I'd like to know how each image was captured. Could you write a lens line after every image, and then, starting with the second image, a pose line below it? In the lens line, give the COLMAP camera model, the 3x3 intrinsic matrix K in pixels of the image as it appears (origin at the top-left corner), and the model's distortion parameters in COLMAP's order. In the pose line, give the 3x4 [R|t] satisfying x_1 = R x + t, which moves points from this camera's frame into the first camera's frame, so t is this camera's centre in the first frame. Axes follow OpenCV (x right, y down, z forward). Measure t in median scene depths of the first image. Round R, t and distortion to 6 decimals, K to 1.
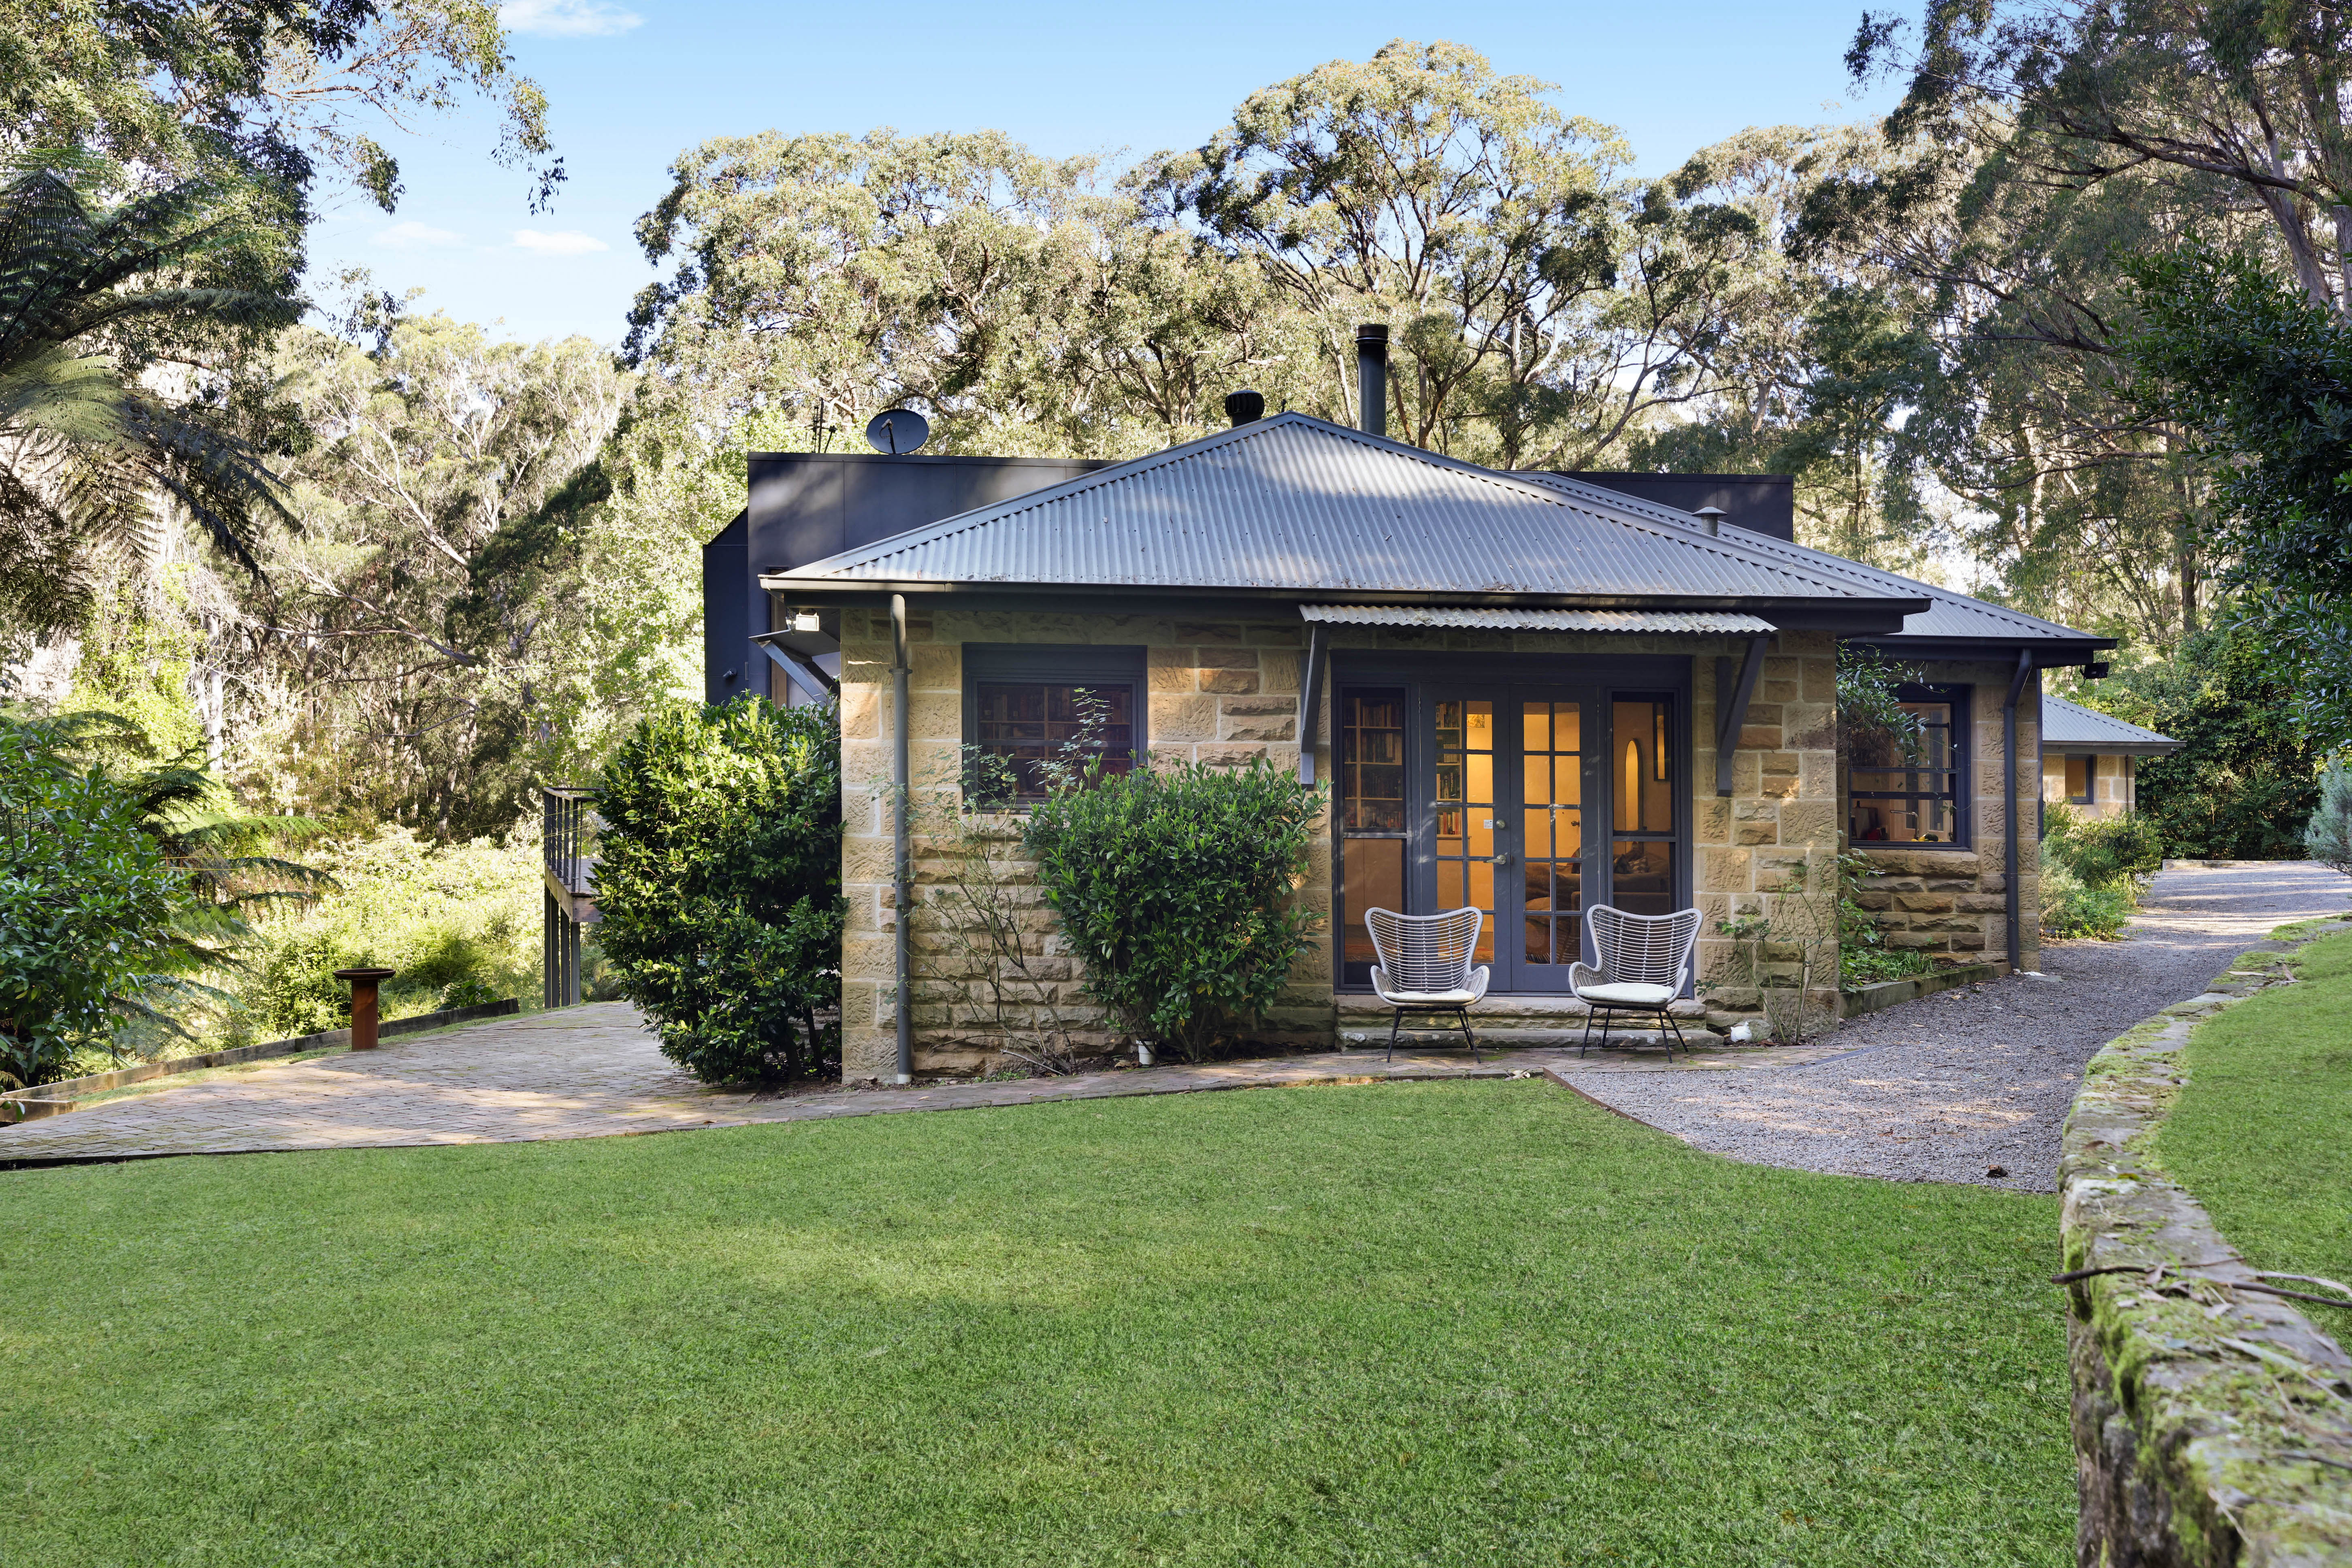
lens RADIAL K [[2370.6, 0, 1175.6], [0, 2370.6, 783.2], [0, 0, 1]] dist [0.002717, 0.000000]
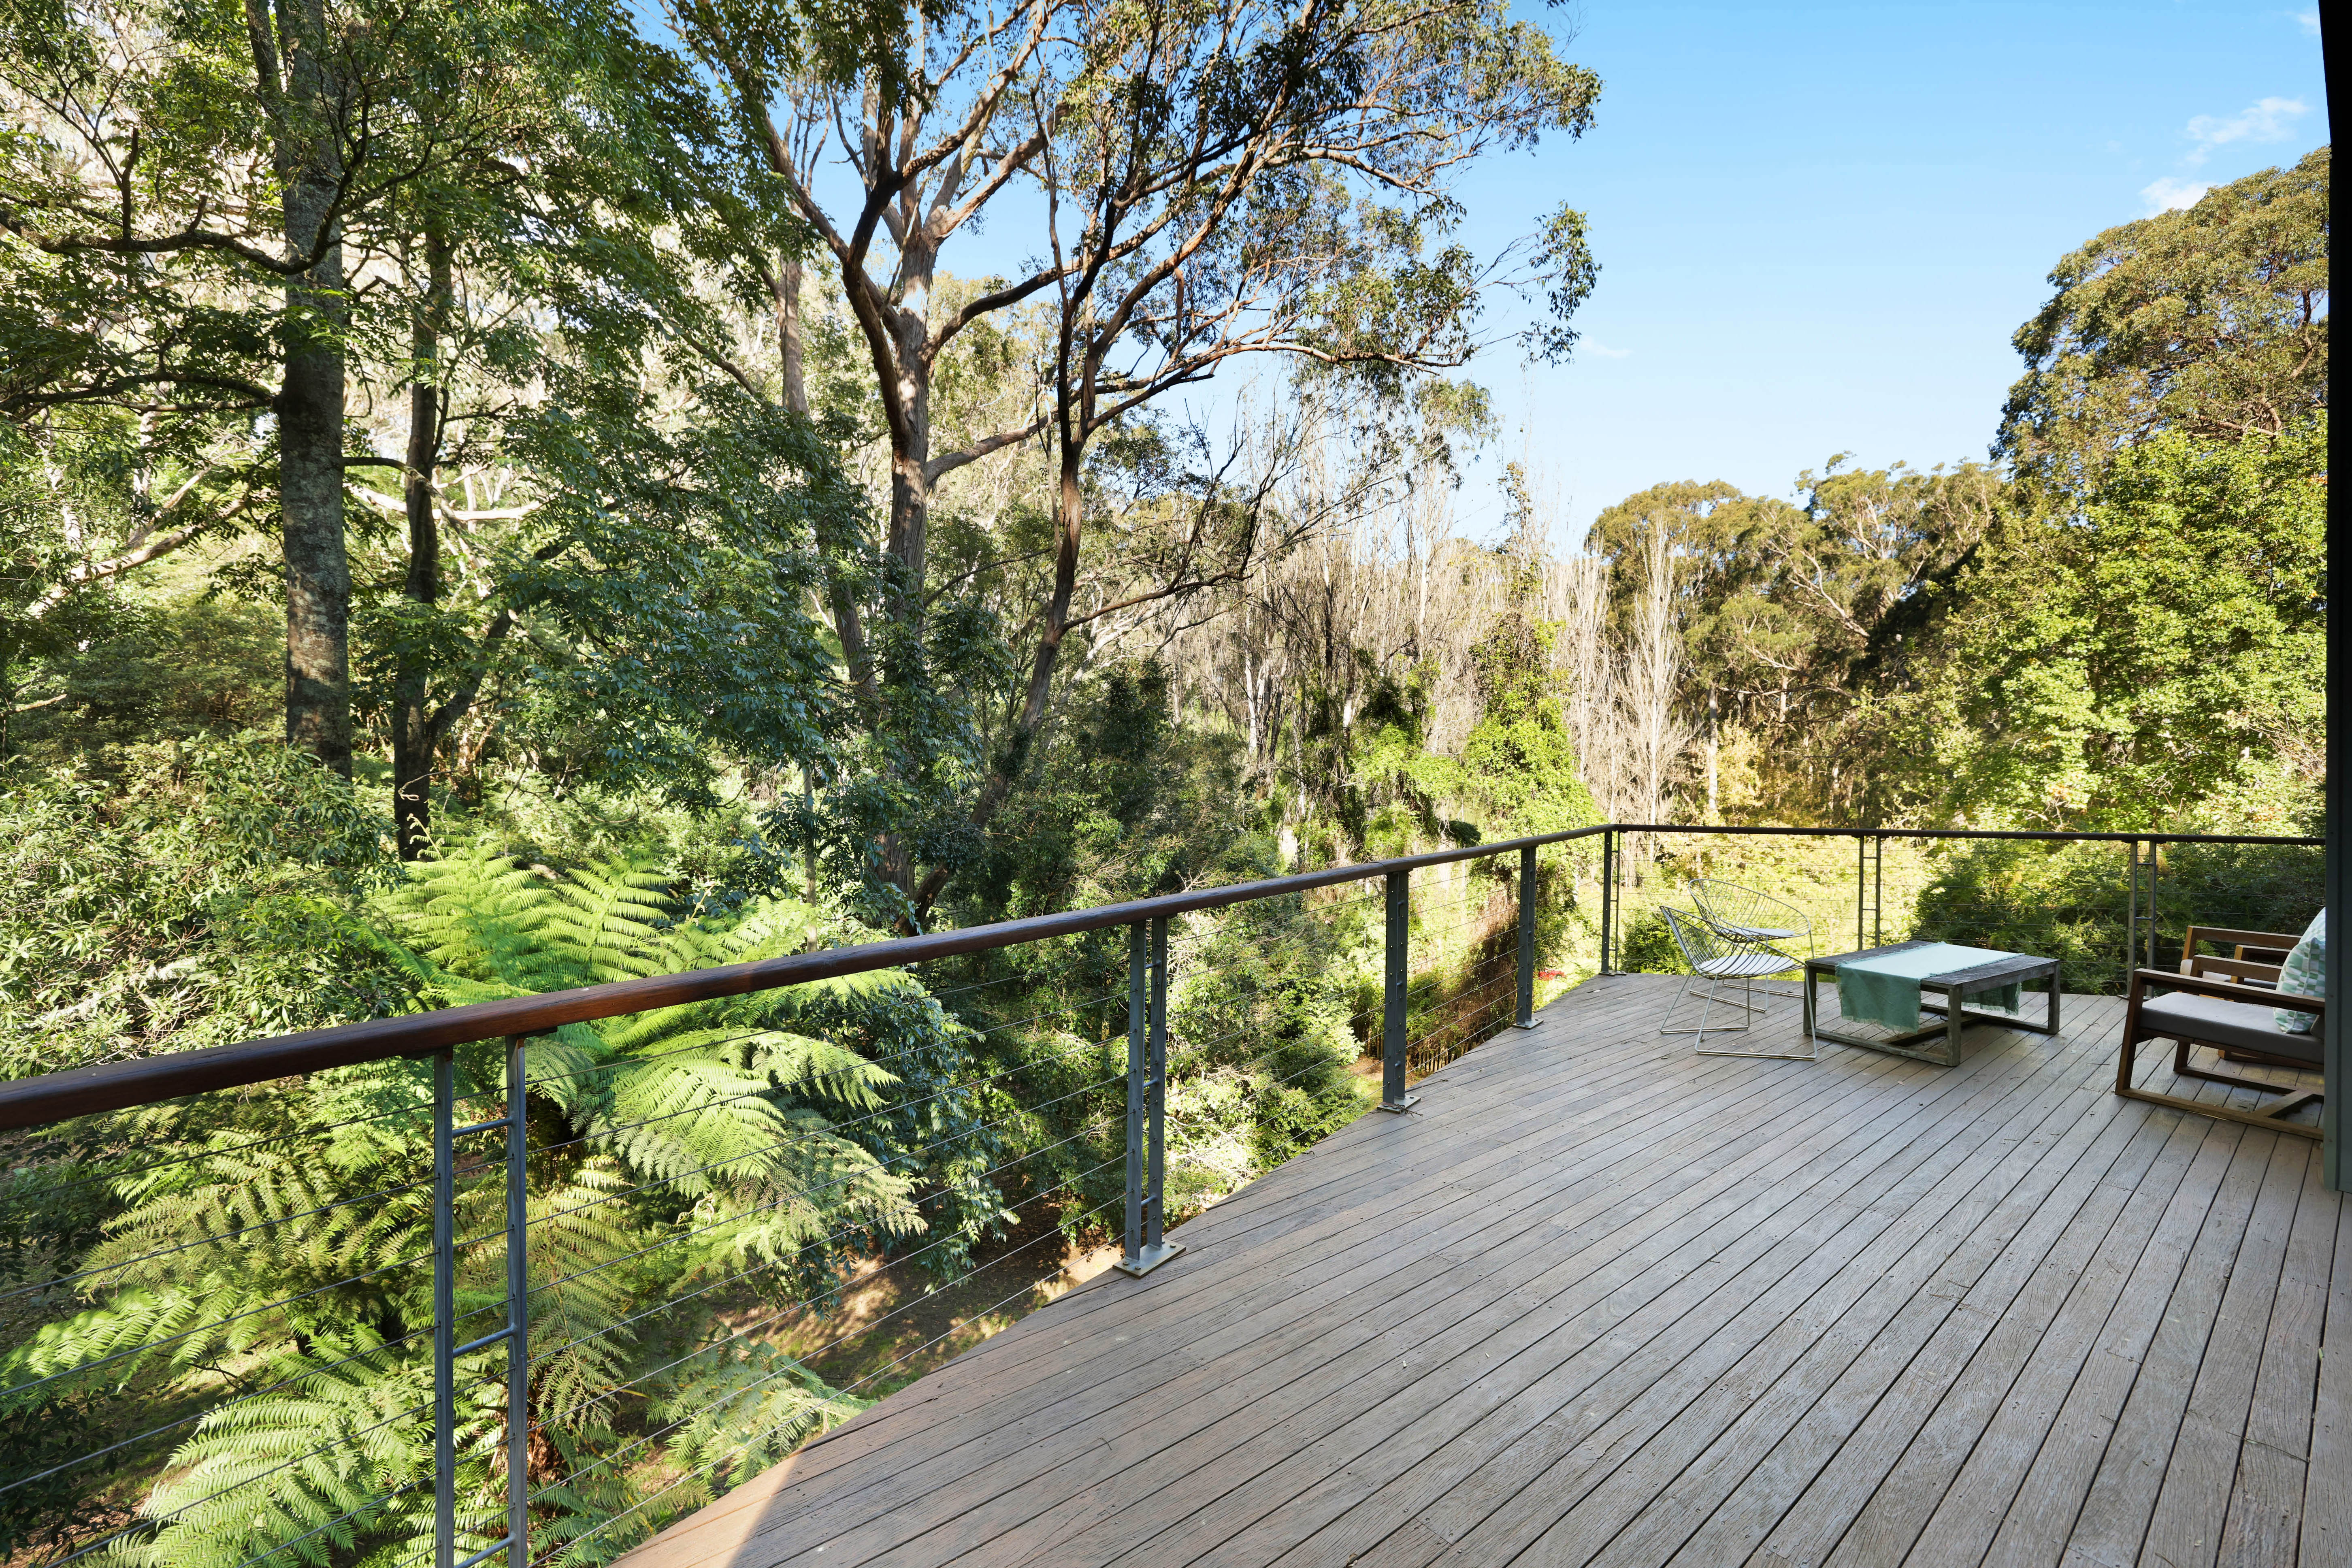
lens RADIAL K [[1012.2, 0, 1174.5], [0, 1012.2, 779.6], [0, 0, 1]] dist [0.002635, 0.000348]
pose [[0.597570, 0.010082, -0.801754, -0.071812], [-0.006849, 0.999949, 0.007469, -0.006637], [0.801788, 0.001028, 0.597608, 0.379688]]
